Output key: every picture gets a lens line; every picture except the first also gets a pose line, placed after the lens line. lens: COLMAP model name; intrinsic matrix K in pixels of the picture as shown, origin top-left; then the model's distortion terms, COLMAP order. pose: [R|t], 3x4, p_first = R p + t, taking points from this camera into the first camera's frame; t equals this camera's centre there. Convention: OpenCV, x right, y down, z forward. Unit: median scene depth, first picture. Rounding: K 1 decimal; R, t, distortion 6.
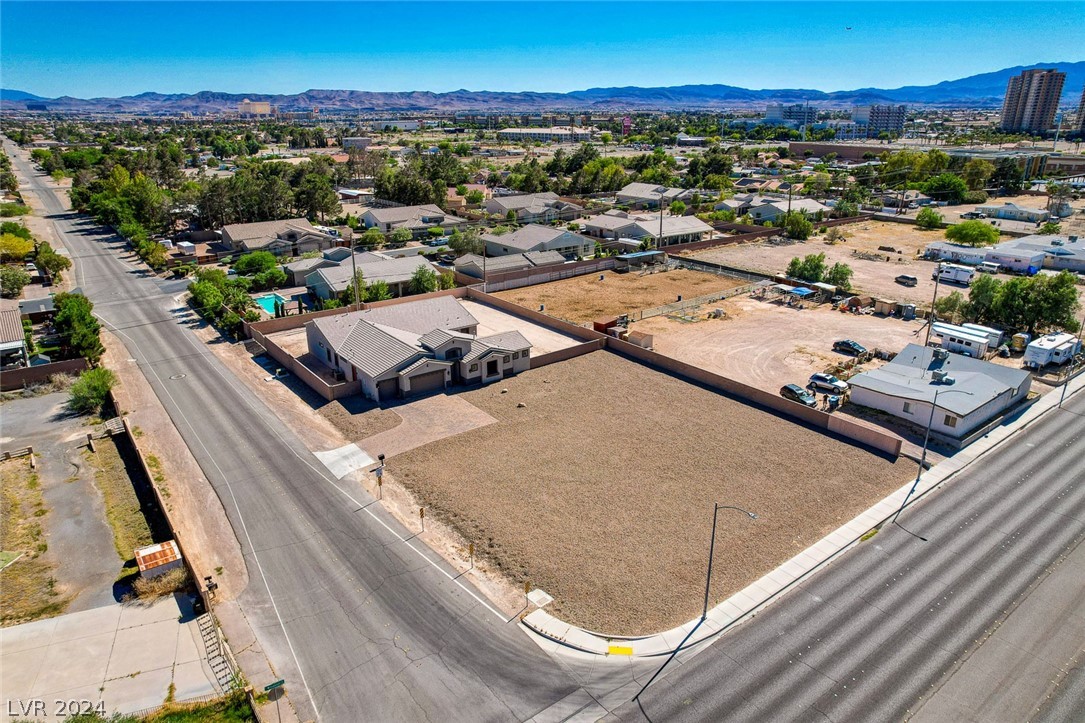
lens RADIAL K [[697.9, 0, 542.5], [0, 697.9, 361.5], [0, 0, 1]] dist [-0.079448, 0.072179]
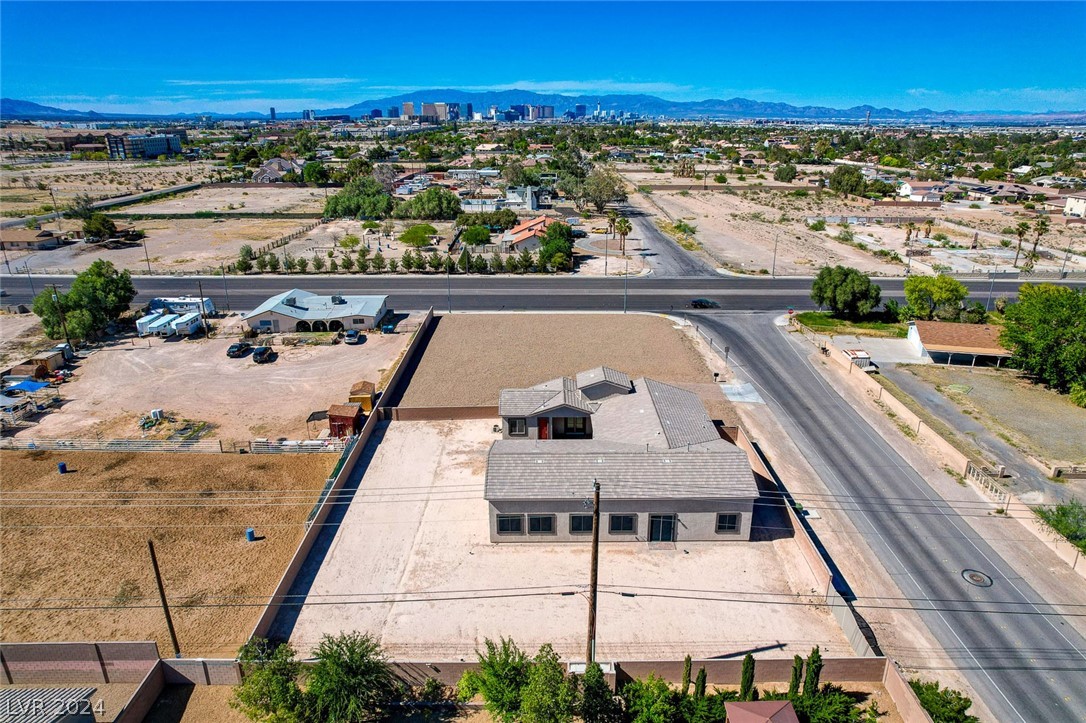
lens RADIAL K [[698.6, 0, 543.0], [0, 698.6, 361.5], [0, 0, 1]] dist [-0.079448, 0.072179]
pose [[-0.794988, -0.200813, 0.572423, -0.485701], [0.209709, 0.794465, 0.569954, -0.477289], [-0.569225, 0.573149, -0.589477, 1.311767]]
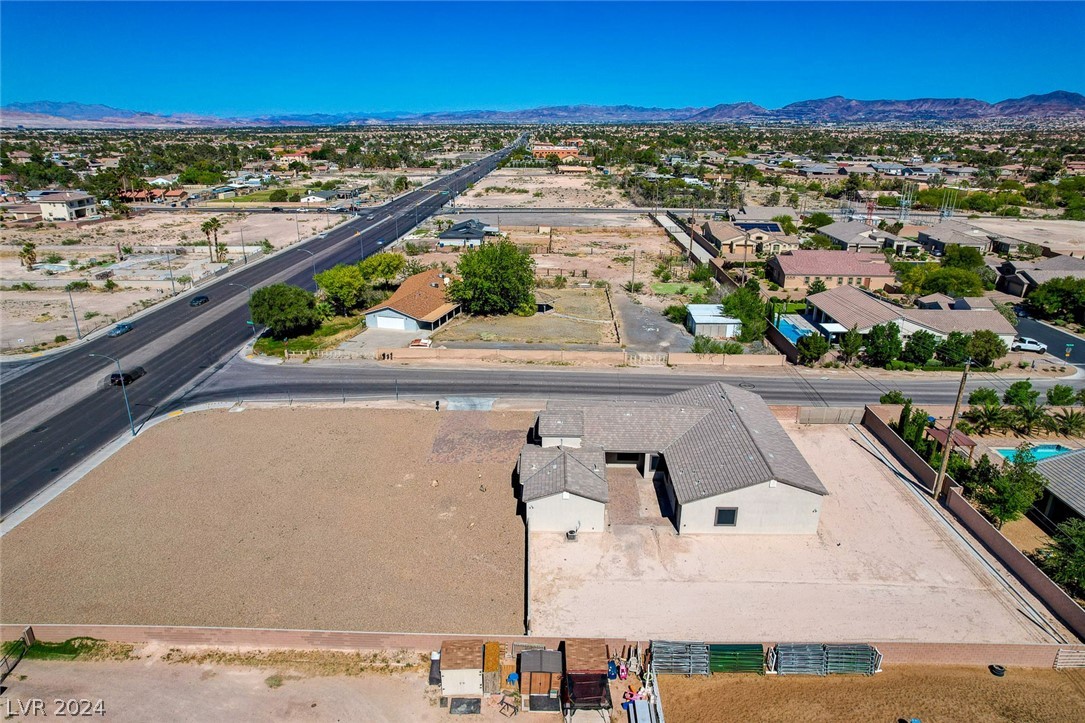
lens RADIAL K [[697.9, 0, 542.5], [0, 697.9, 361.5], [0, 0, 1]] dist [-0.079448, 0.072179]
pose [[-0.621033, 0.257662, -0.740222, 0.373139], [-0.271371, 0.815320, 0.511479, -0.410651], [0.735307, 0.518520, -0.436418, 1.099814]]
